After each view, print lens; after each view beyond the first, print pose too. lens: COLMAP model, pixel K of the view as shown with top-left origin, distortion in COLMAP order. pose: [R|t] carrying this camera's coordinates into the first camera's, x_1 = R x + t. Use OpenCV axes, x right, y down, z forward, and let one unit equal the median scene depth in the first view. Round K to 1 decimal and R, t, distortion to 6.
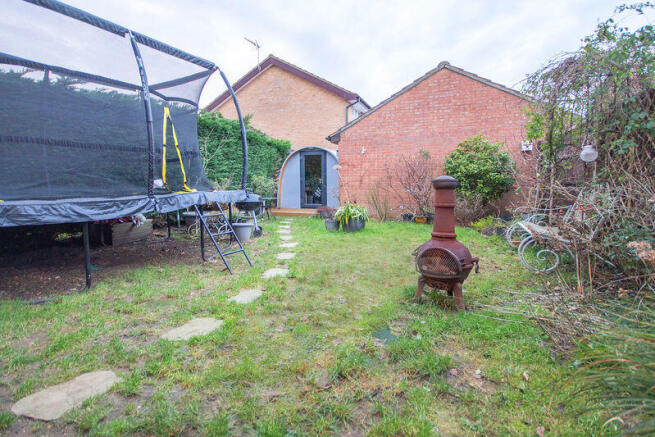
lens RADIAL K [[326.1, 0, 326.1], [0, 326.1, 193.5], [0, 0, 1]] dist [-0.001971, -0.000377]
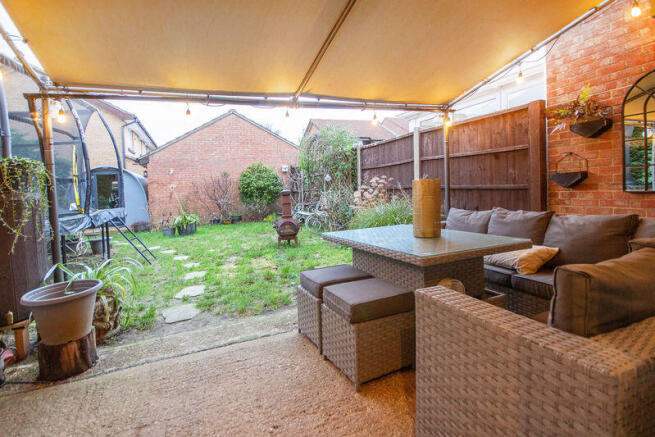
lens RADIAL K [[326.1, 0, 326.1], [0, 326.1, 193.5], [0, 0, 1]] dist [-0.001971, -0.000377]
pose [[0.718199, -0.053460, 0.693781, -0.395165], [0.079884, 0.996787, -0.005887, 0.003027], [-0.691237, 0.059650, 0.720162, -0.323316]]
